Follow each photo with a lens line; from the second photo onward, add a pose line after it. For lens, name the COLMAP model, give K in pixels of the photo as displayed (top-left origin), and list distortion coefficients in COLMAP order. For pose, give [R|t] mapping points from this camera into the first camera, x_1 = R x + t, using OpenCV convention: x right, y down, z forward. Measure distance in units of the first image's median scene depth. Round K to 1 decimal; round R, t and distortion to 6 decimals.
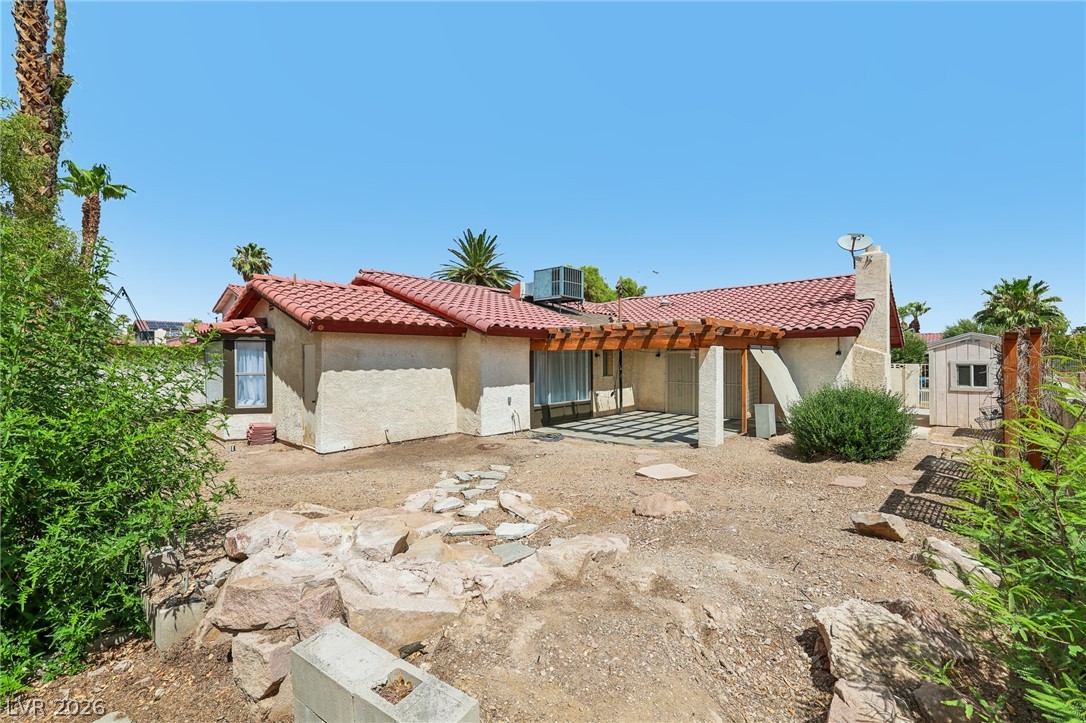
lens RADIAL K [[480.8, 0, 543.7], [0, 480.8, 360.8], [0, 0, 1]] dist [0.001515, 0.000111]
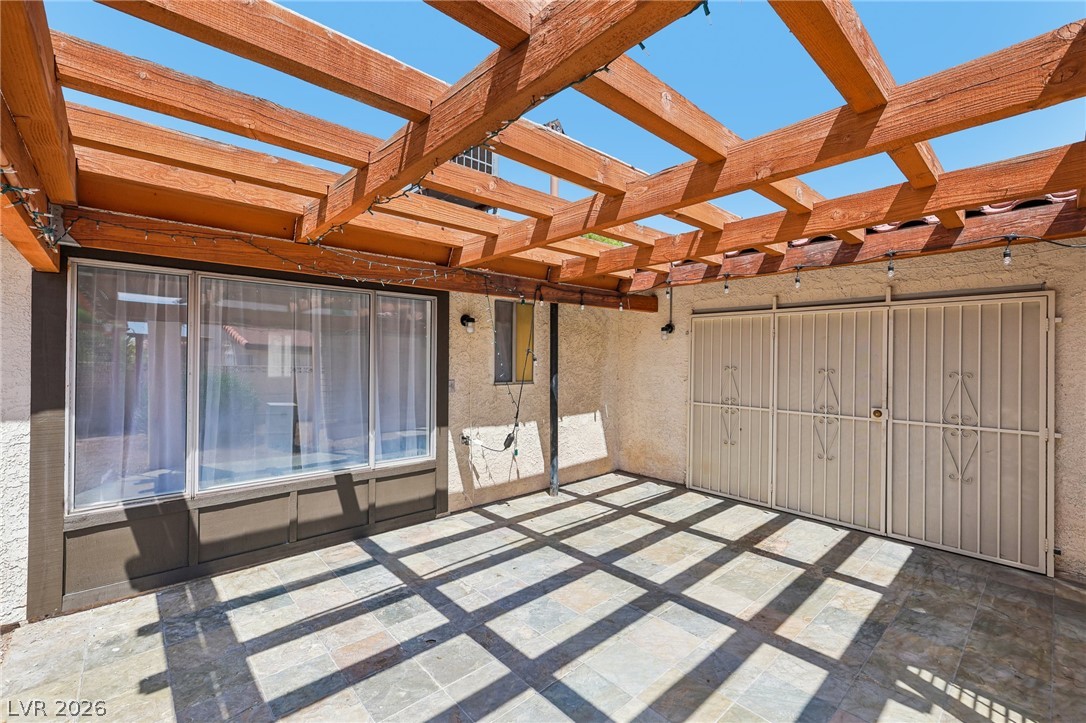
lens RADIAL K [[459.4, 0, 541.6], [0, 459.4, 359.3], [0, 0, 1]] dist [-0.001059, -0.000052]
pose [[0.993673, 0.015017, -0.111304, 0.196355], [-0.015160, 0.999885, -0.000439, 0.014693], [0.111285, 0.002123, 0.993786, 0.692344]]
